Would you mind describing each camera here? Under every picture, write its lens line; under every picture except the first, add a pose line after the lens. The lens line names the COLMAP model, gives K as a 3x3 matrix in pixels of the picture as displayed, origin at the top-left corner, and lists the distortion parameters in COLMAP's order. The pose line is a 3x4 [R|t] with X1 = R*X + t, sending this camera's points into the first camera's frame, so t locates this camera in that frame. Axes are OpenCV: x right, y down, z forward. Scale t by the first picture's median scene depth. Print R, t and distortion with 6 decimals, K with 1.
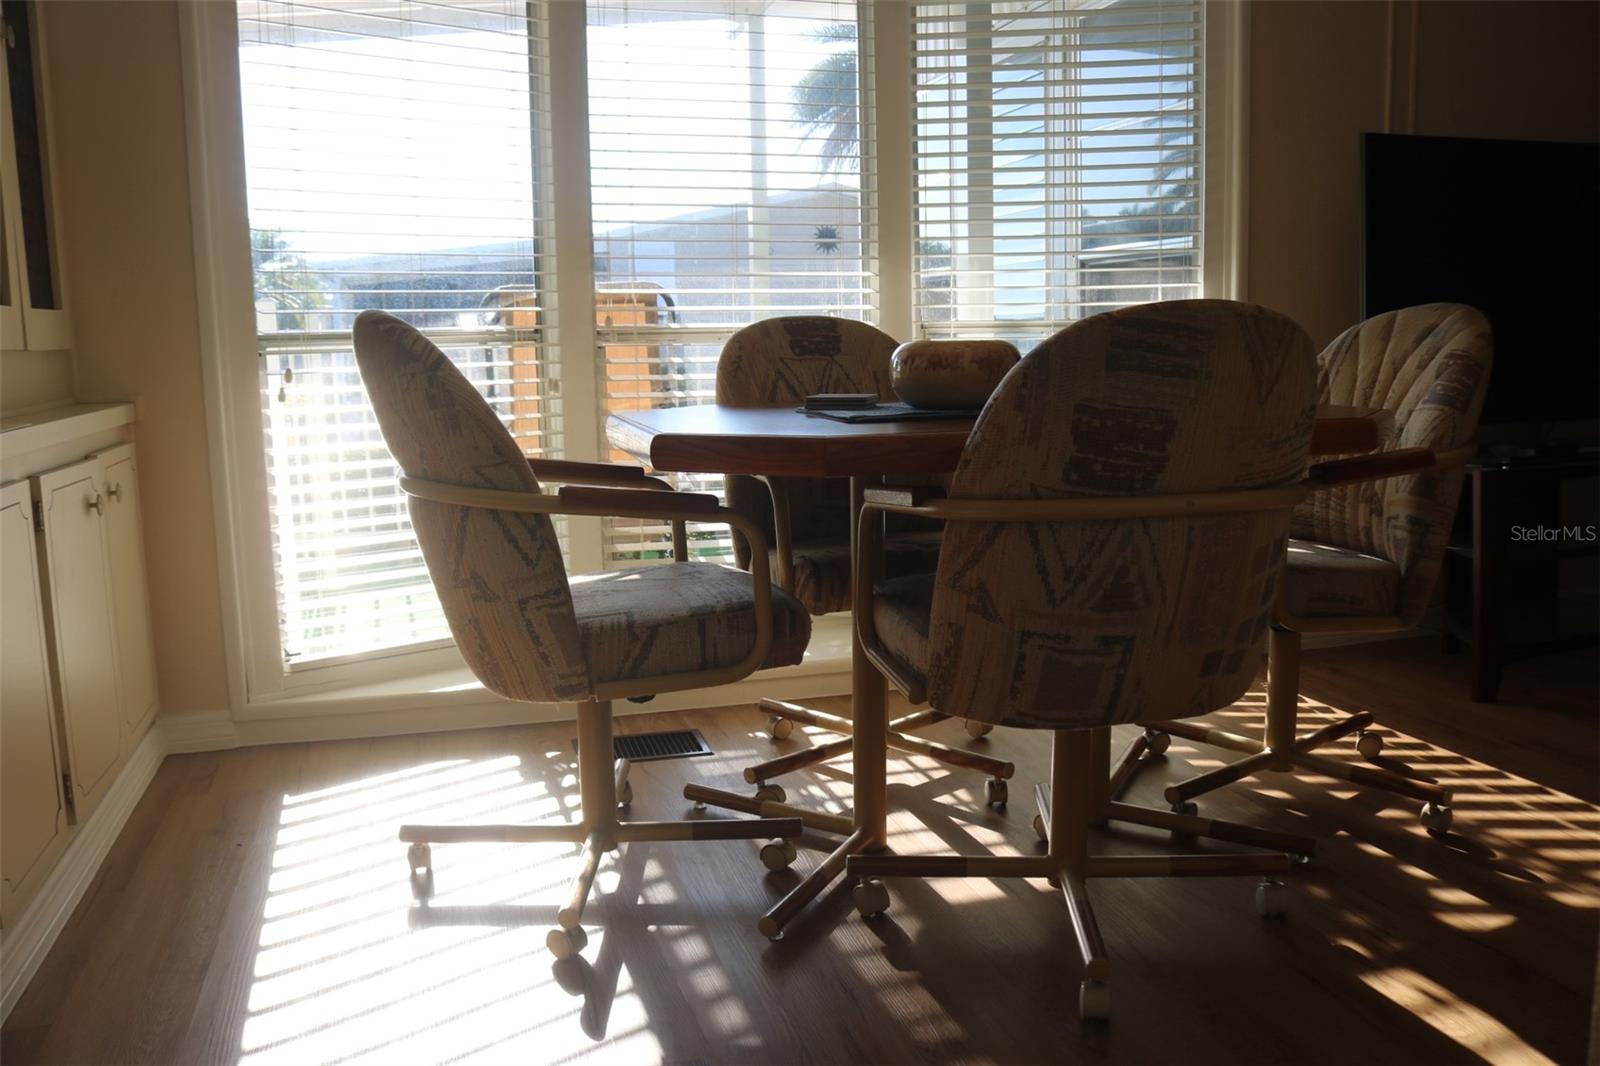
lens RADIAL K [[1339.8, 0, 801.1], [0, 1339.8, 530.6], [0, 0, 1]] dist [-0.039411, 0.003732]
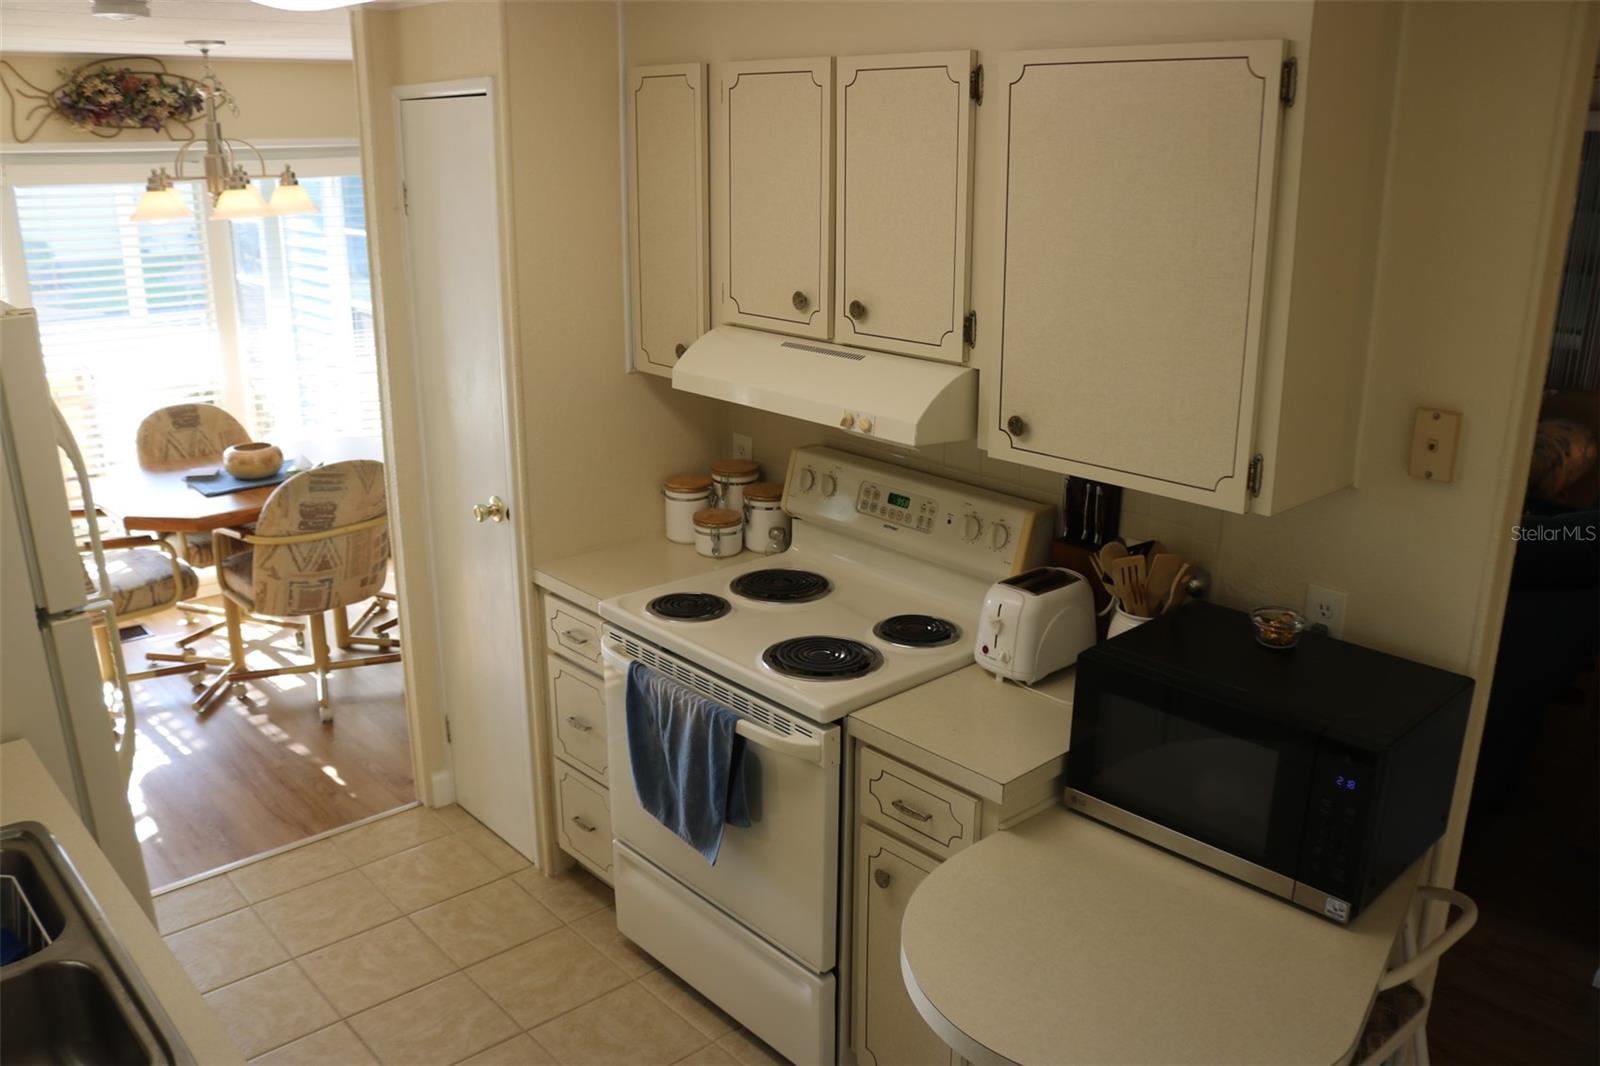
lens RADIAL K [[1339.8, 0, 804.0], [0, 1339.8, 532.9], [0, 0, 1]] dist [-0.039411, 0.003732]
pose [[0.897971, -0.096937, 0.429245, -0.033777], [0.030747, 0.986873, 0.158545, -0.320147], [-0.438979, -0.129171, 0.889164, -1.395406]]
